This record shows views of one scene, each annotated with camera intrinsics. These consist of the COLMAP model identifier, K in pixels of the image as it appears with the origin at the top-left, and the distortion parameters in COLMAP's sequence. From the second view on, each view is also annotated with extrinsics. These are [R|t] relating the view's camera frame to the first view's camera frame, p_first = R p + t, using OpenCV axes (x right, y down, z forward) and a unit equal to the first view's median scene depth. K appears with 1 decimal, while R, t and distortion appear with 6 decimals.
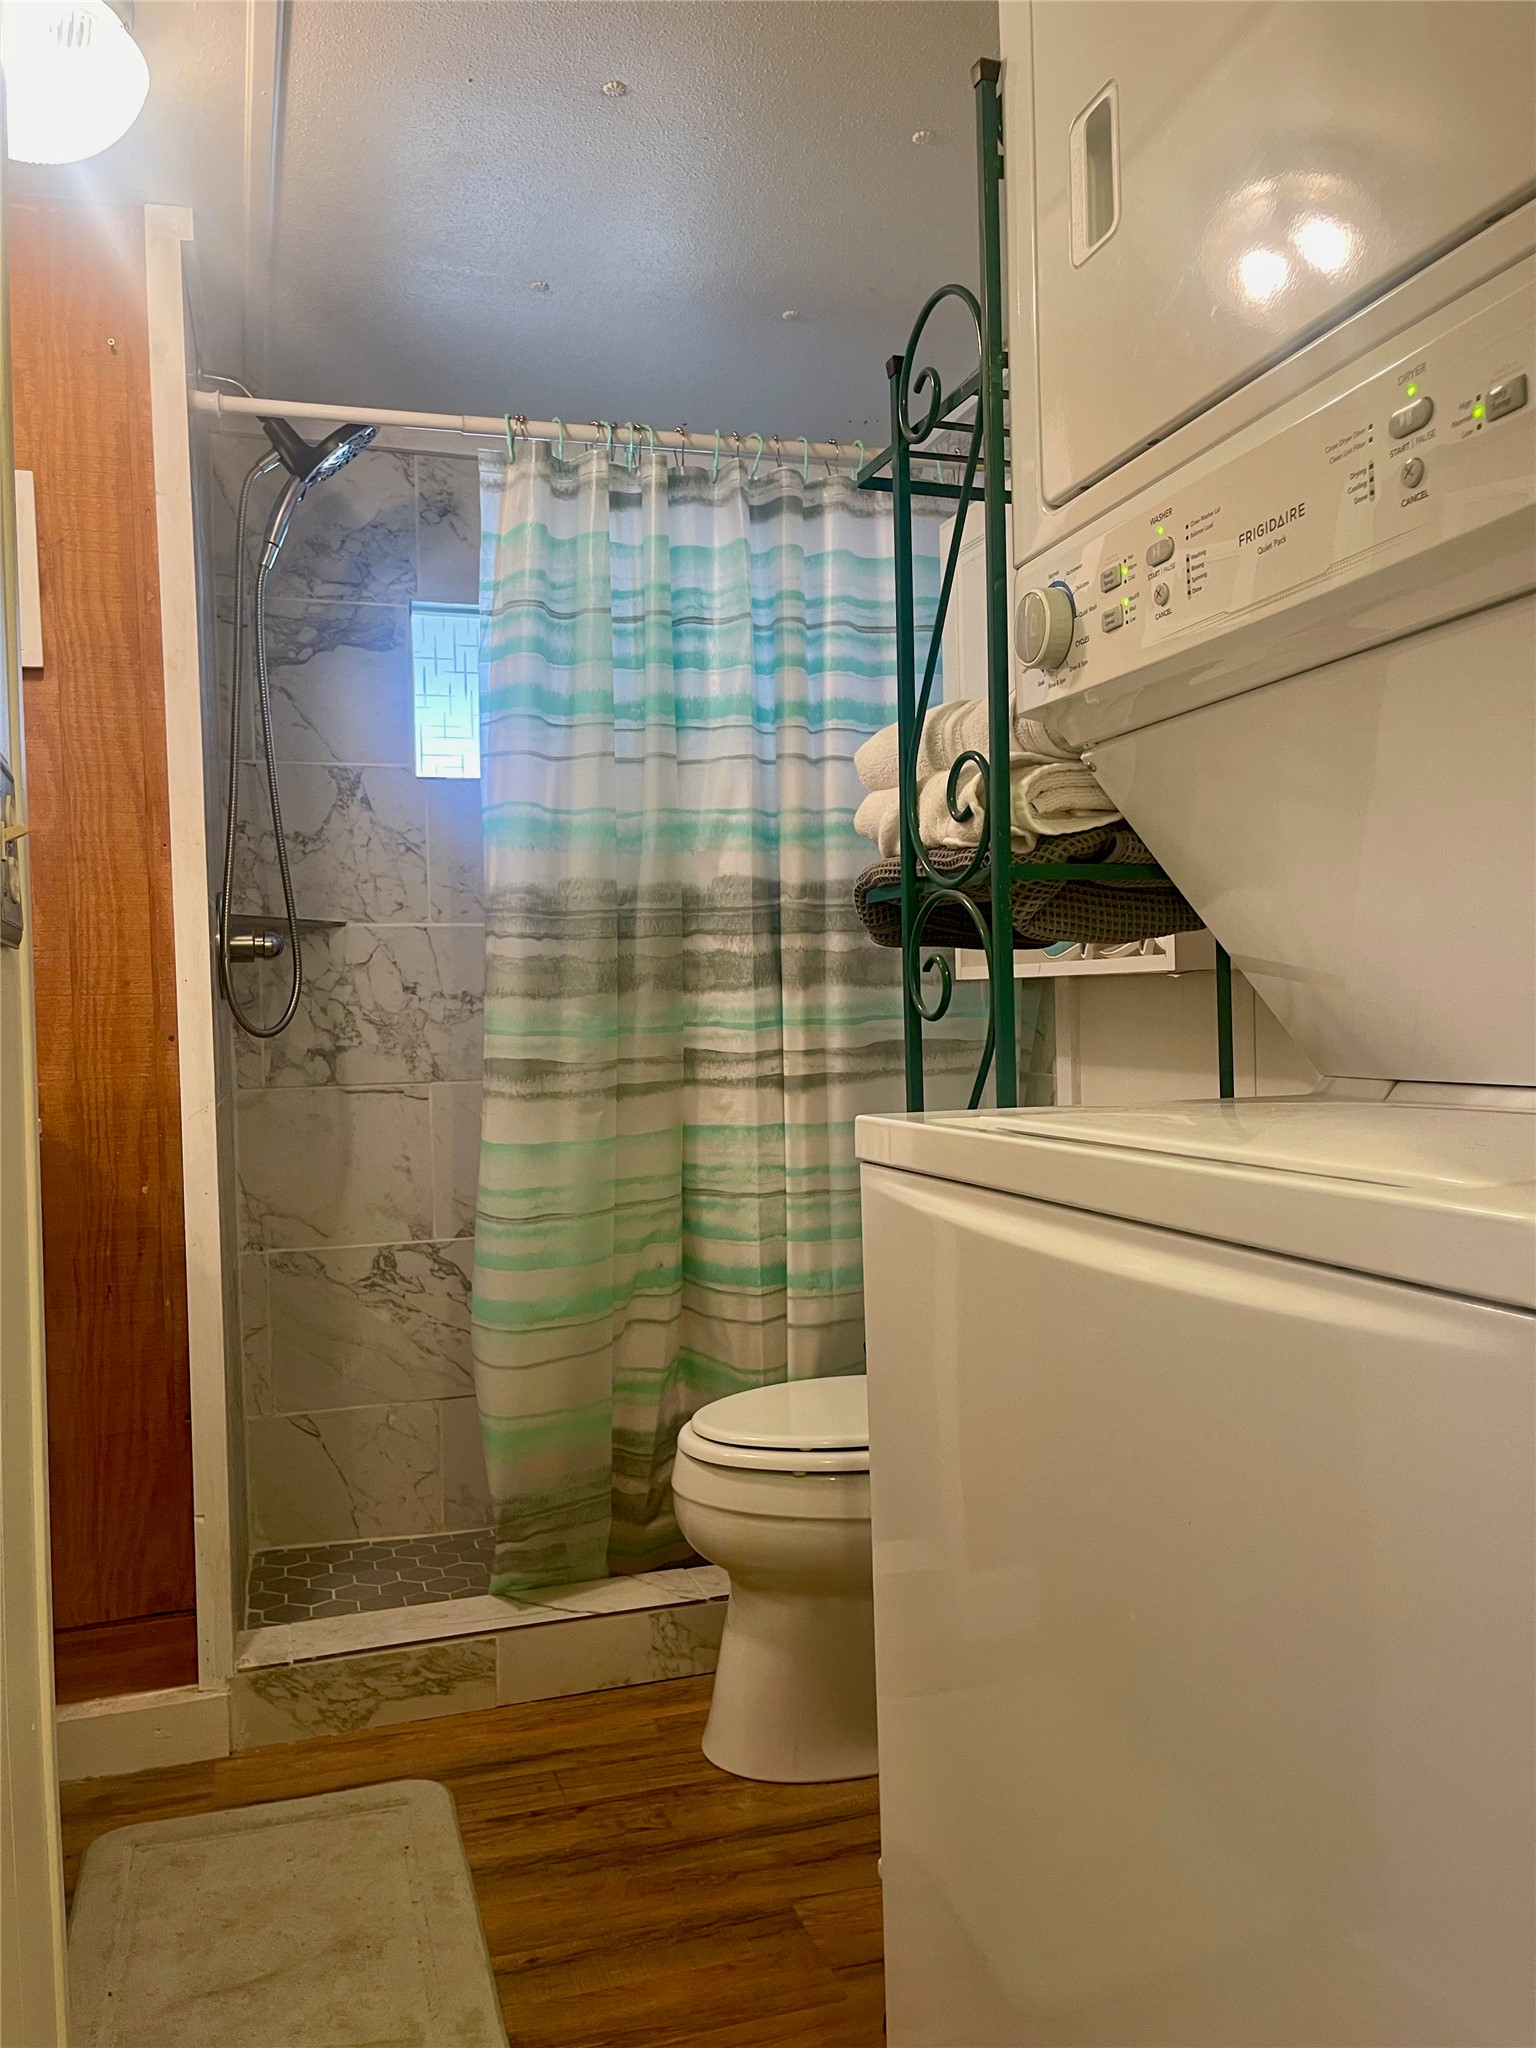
lens RADIAL K [[1538.8, 0, 751.1], [0, 1538.8, 1014.0], [0, 0, 1]] dist [0.054525, -0.071930]
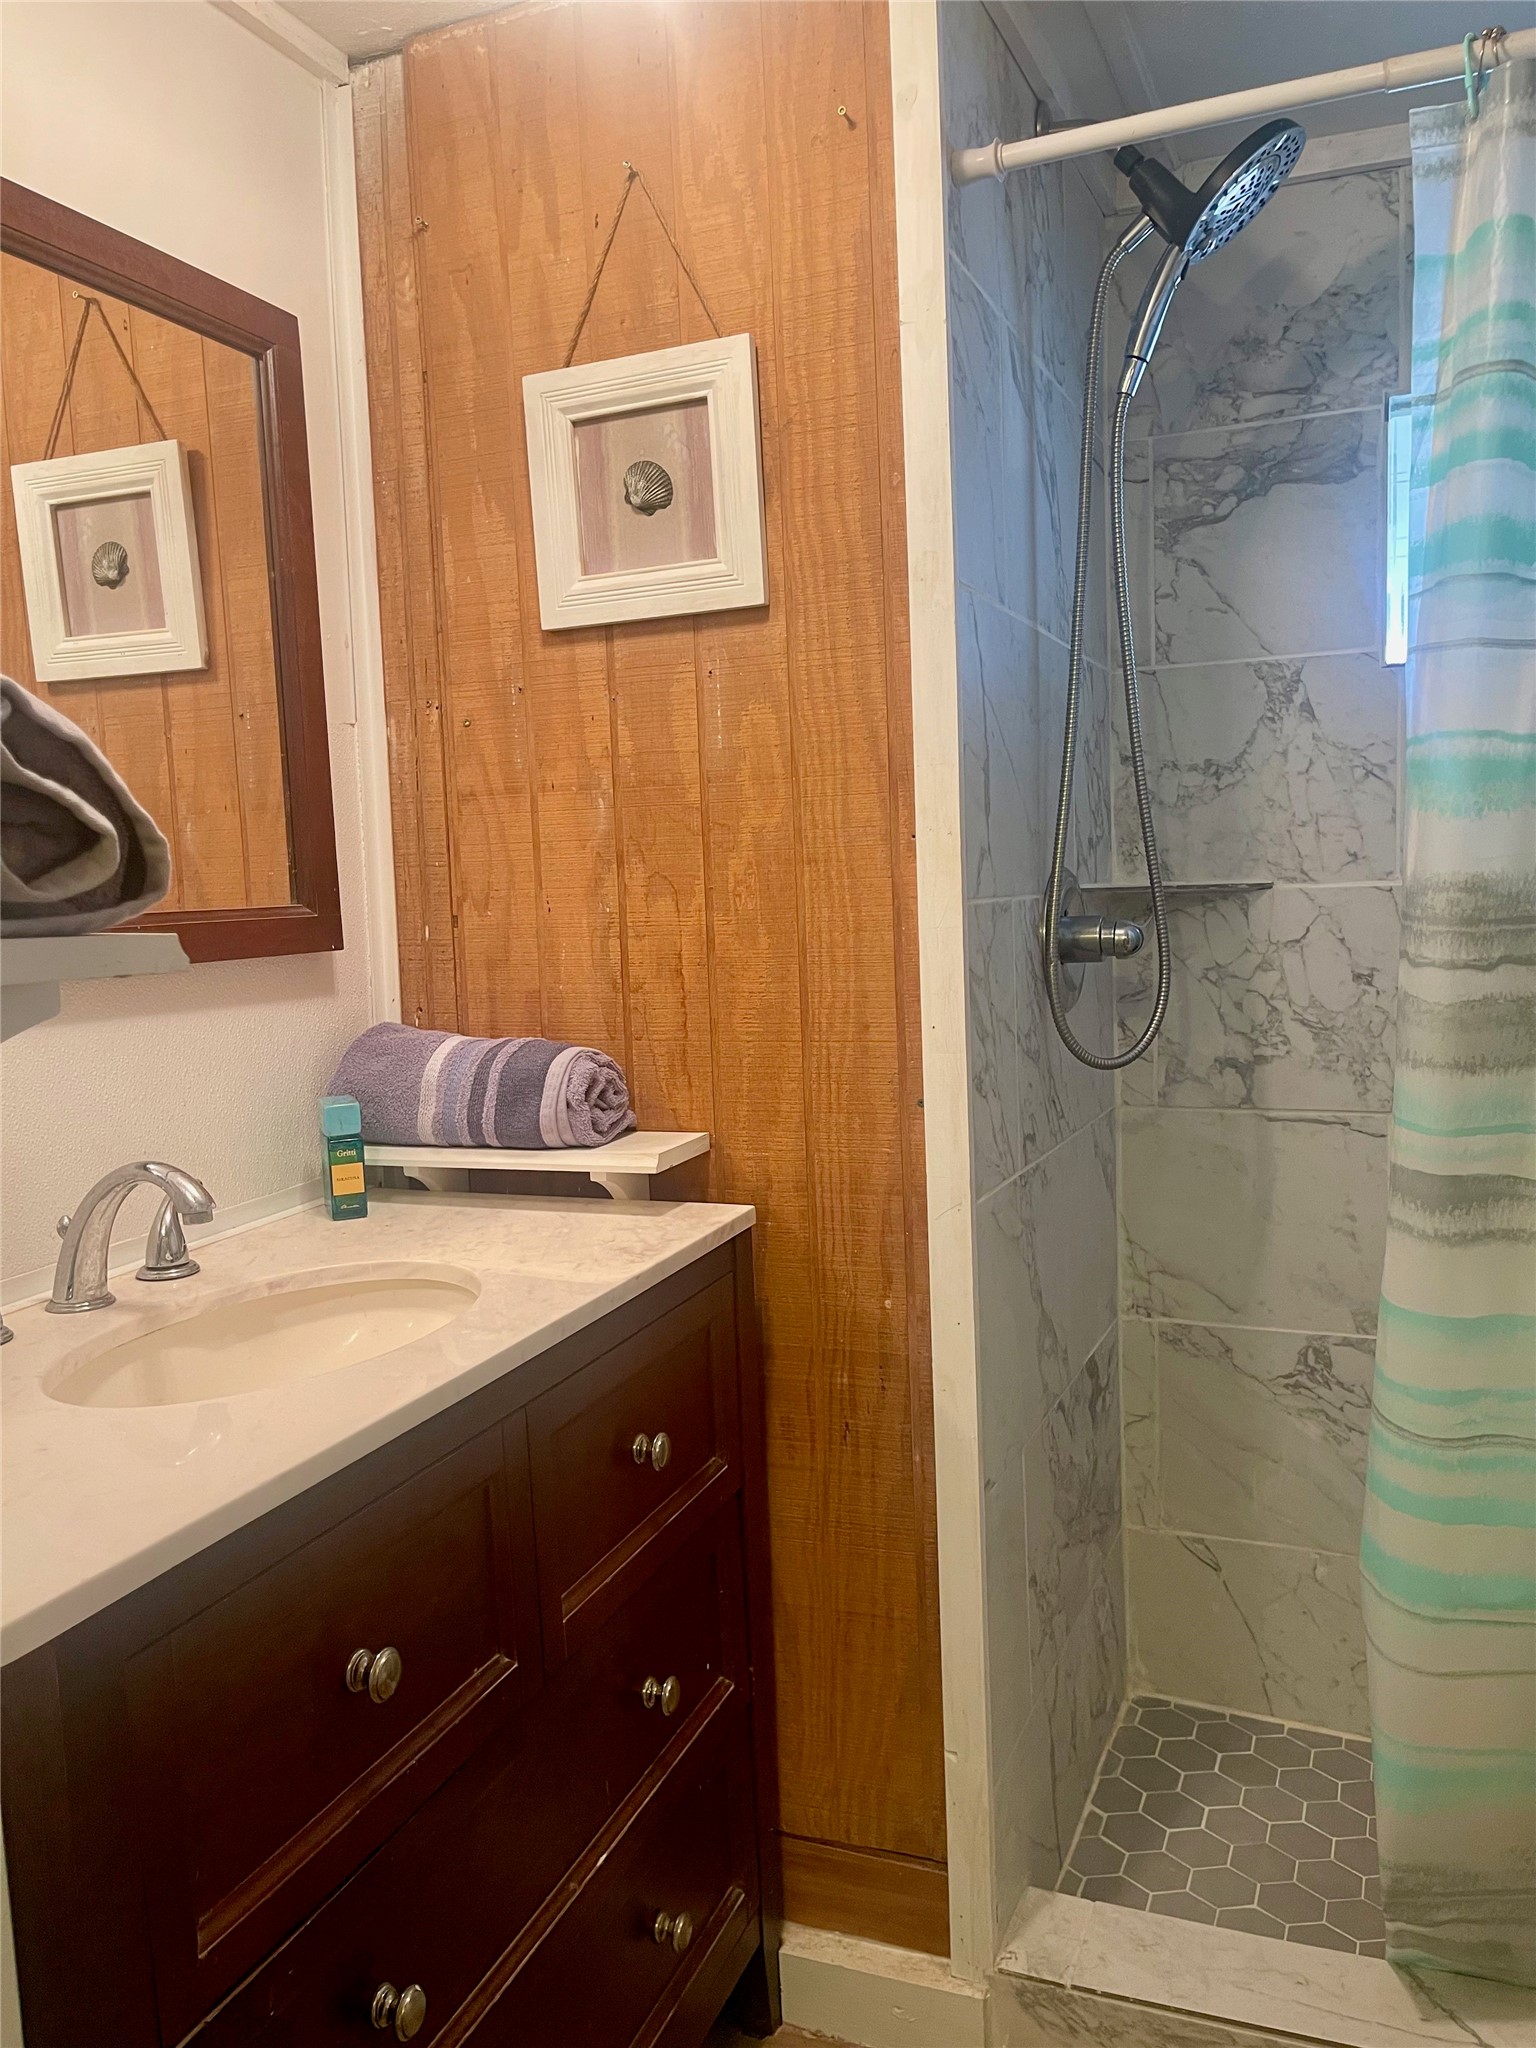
lens RADIAL K [[1538.8, 0, 773.9], [0, 1538.8, 1016.7], [0, 0, 1]] dist [0.054525, -0.071930]
pose [[0.763516, 0.056430, -0.643319, 0.032341], [0.010132, 0.995006, 0.099304, -0.090728], [0.645710, -0.082338, 0.759130, 0.385185]]
